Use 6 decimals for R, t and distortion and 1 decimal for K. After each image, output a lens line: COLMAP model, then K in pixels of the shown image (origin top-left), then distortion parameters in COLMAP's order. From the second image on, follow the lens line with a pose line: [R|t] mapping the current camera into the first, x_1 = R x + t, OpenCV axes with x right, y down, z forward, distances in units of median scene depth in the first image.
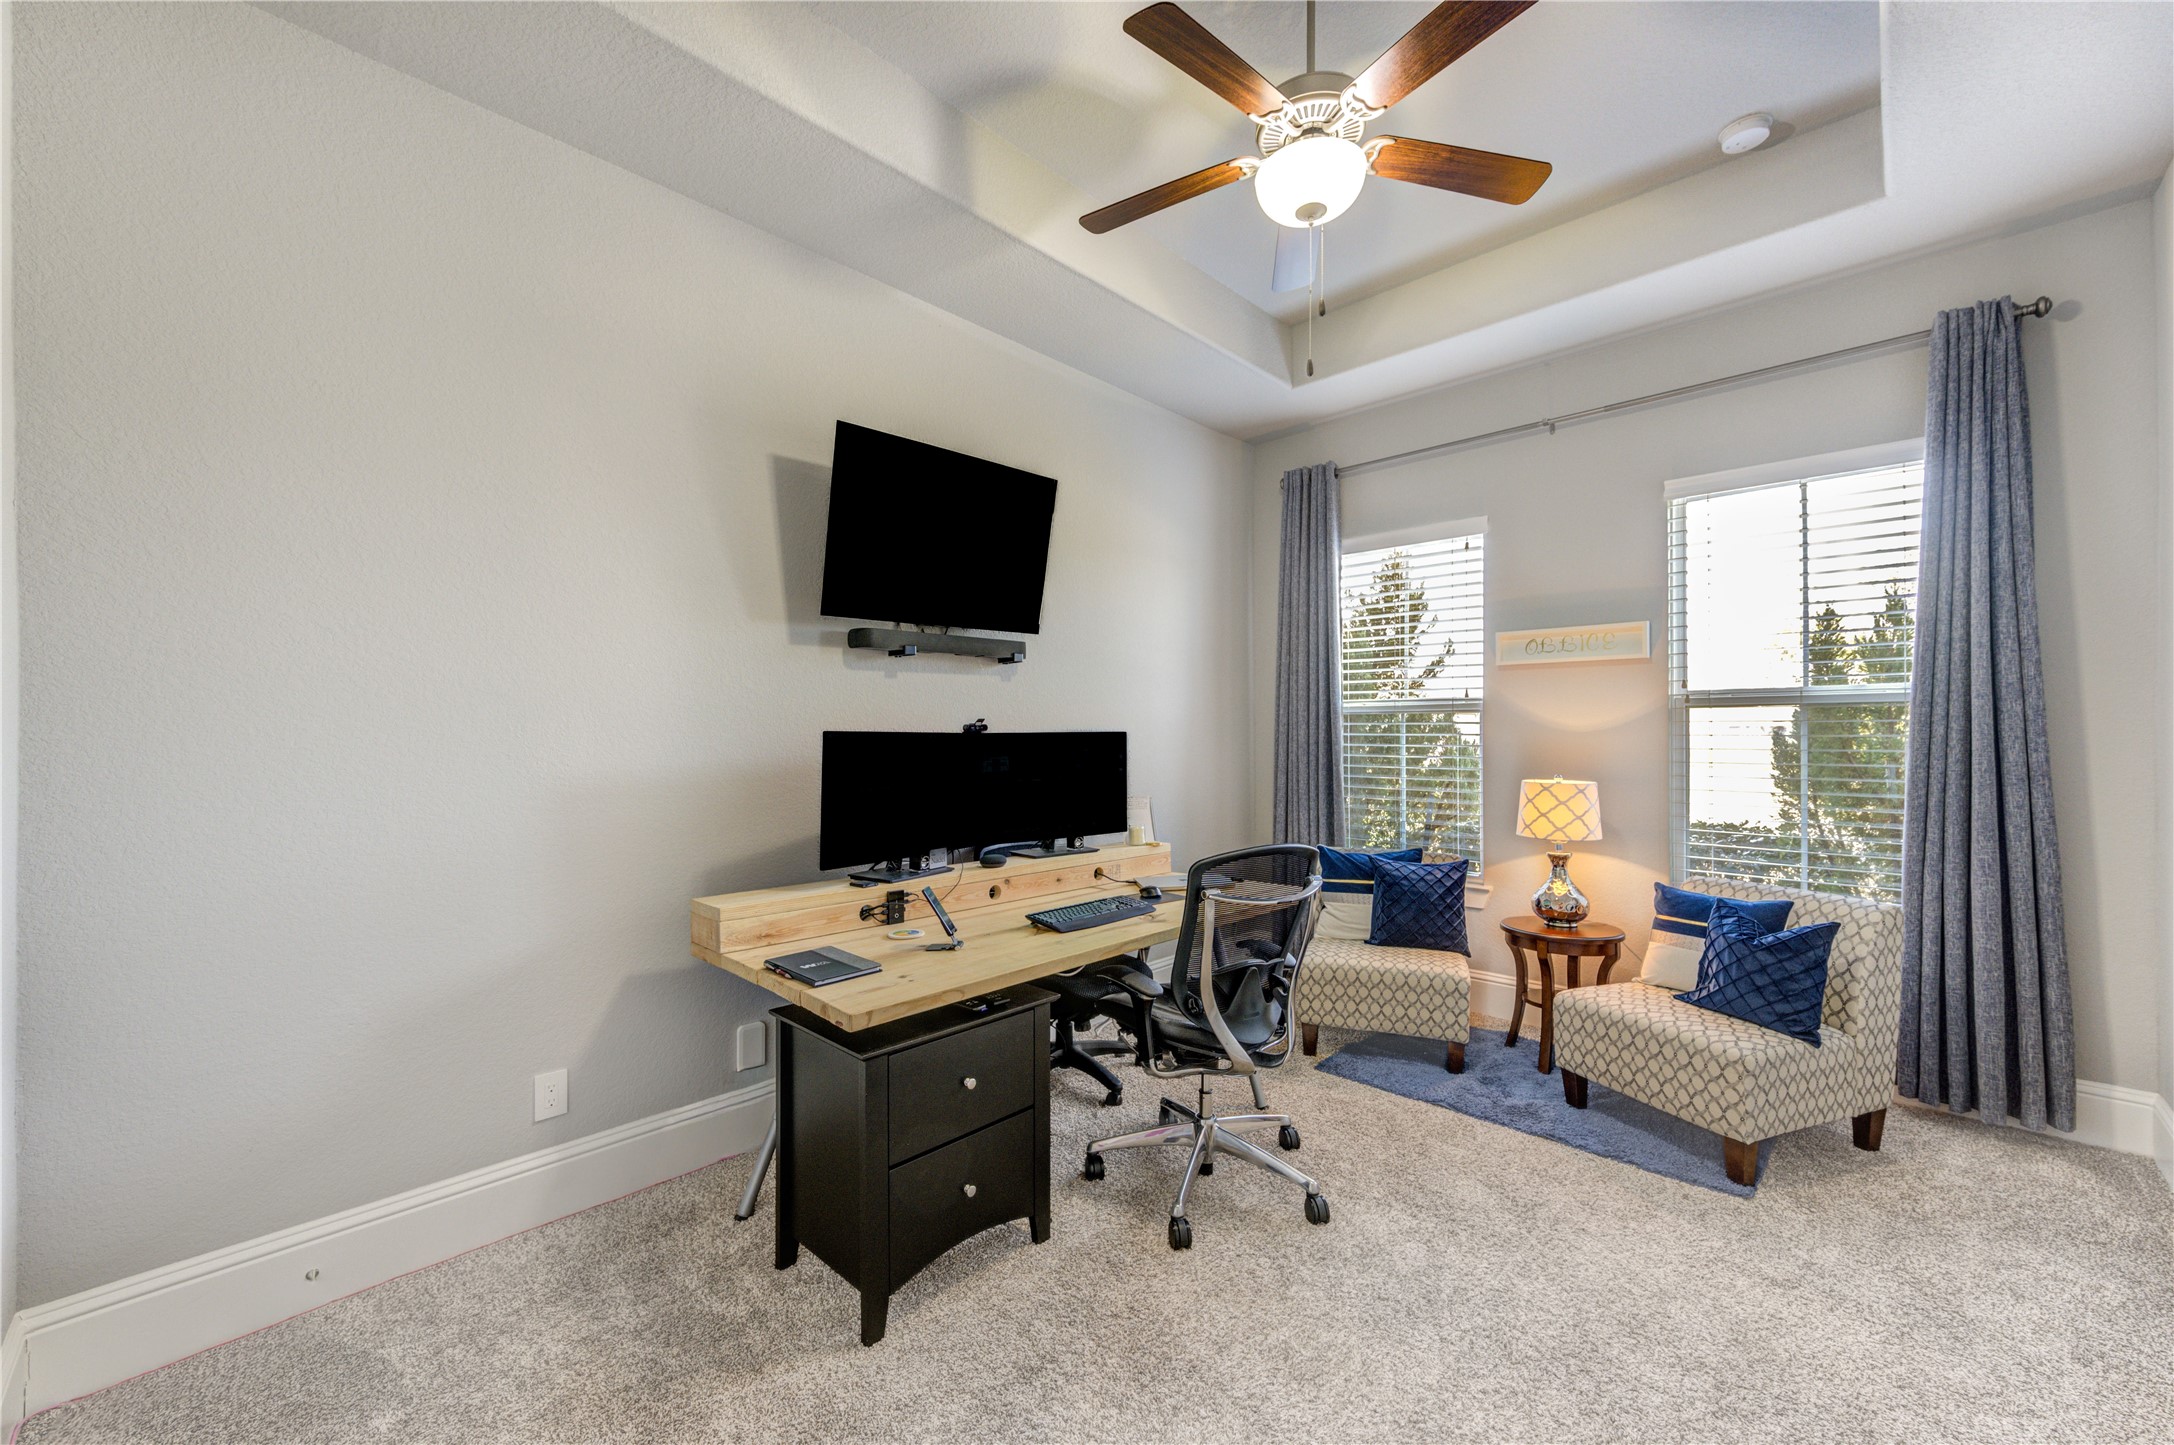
lens RADIAL K [[842.7, 0, 1093.9], [0, 842.7, 730.2], [0, 0, 1]] dist [0.001610, -0.000199]
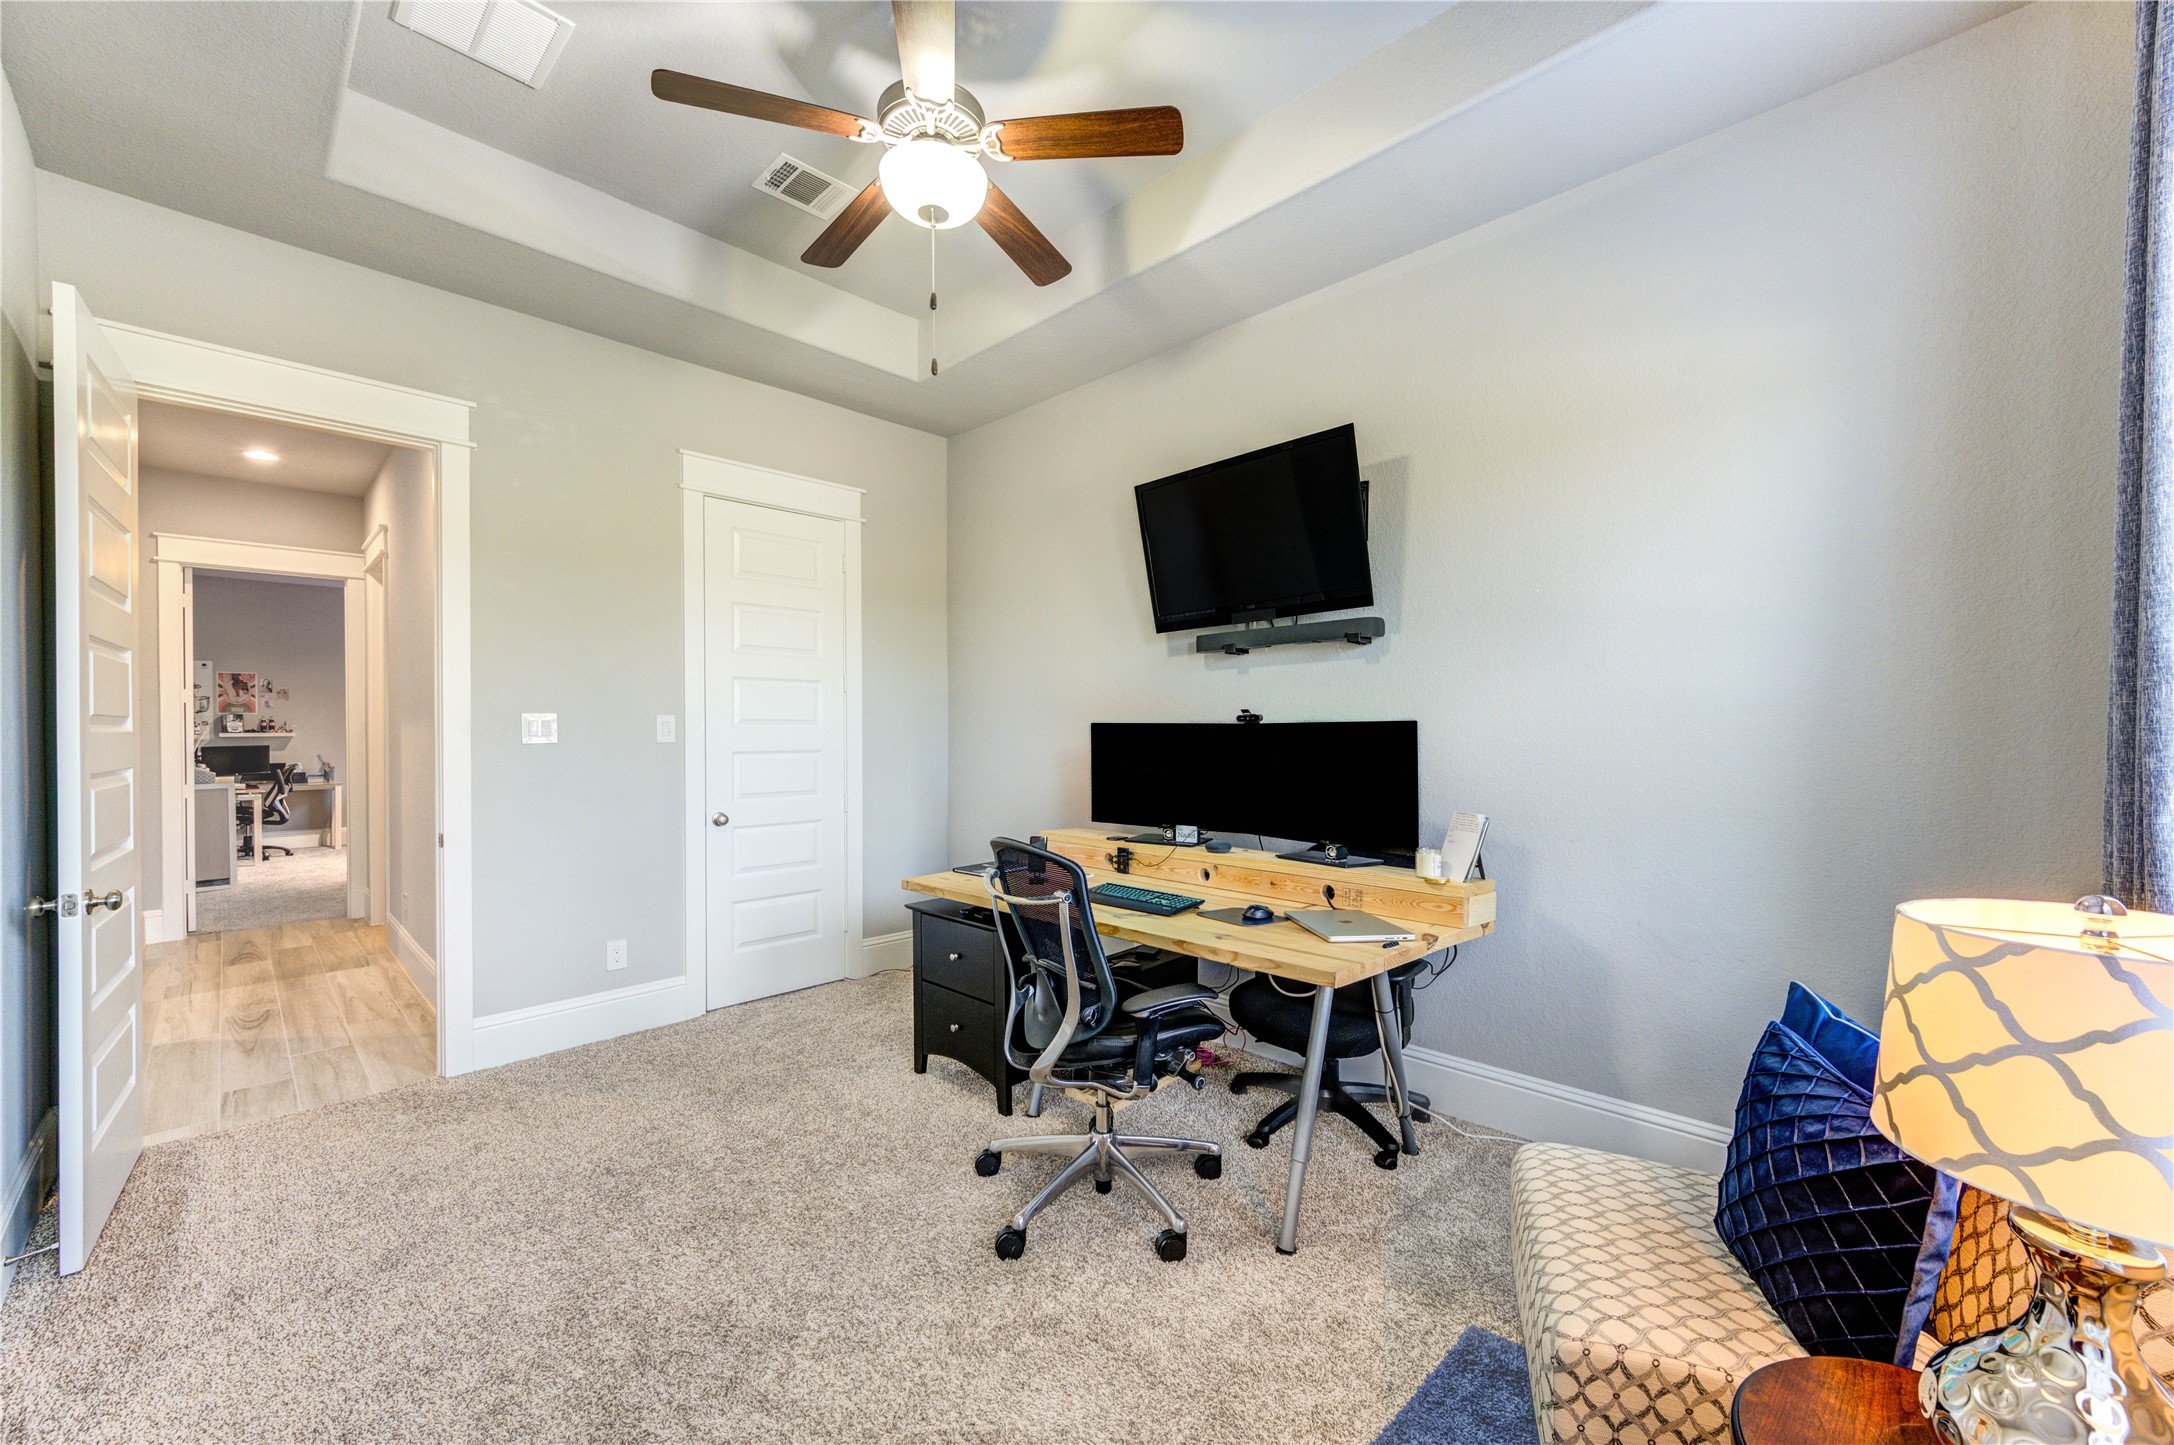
lens RADIAL K [[842.7, 0, 1093.9], [0, 842.7, 730.2], [0, 0, 1]] dist [0.001610, -0.000199]
pose [[-0.024438, 0.004644, -0.999691, 0.885221], [0.004969, 0.999977, 0.004524, 0.006372], [0.999689, -0.004857, -0.024461, 0.838732]]
